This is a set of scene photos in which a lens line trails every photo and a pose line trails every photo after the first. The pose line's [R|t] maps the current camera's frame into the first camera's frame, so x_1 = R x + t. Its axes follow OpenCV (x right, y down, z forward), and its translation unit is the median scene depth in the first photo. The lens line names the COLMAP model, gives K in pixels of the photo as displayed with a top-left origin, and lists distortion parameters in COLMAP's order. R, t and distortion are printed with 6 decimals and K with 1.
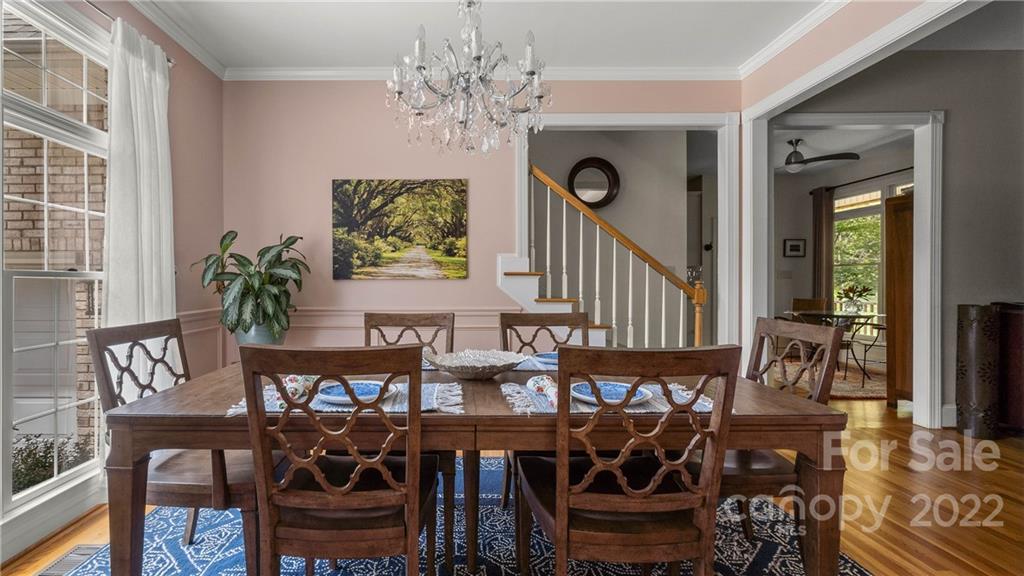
lens RADIAL K [[447.5, 0, 476.2], [0, 447.5, 289.5], [0, 0, 1]] dist [-0.006843, 0.000990]
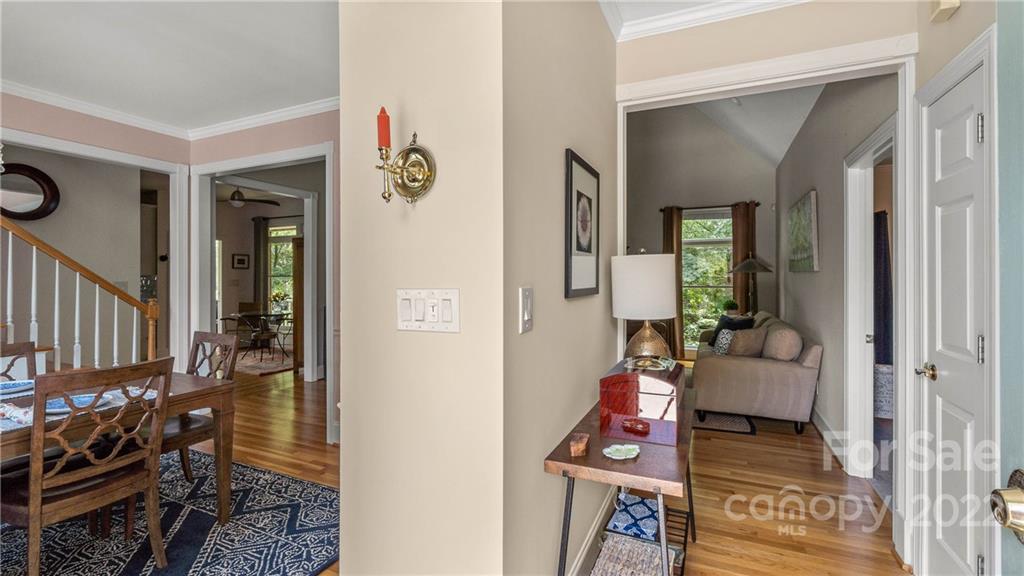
lens RADIAL K [[447.5, 0, 510.2], [0, 447.5, 274.2], [0, 0, 1]] dist [-0.006843, 0.000990]
pose [[0.425341, 0.003413, 0.905027, -0.220014], [0.008521, 0.999933, -0.007776, -0.086974], [-0.904993, 0.011019, 0.425284, -0.476058]]
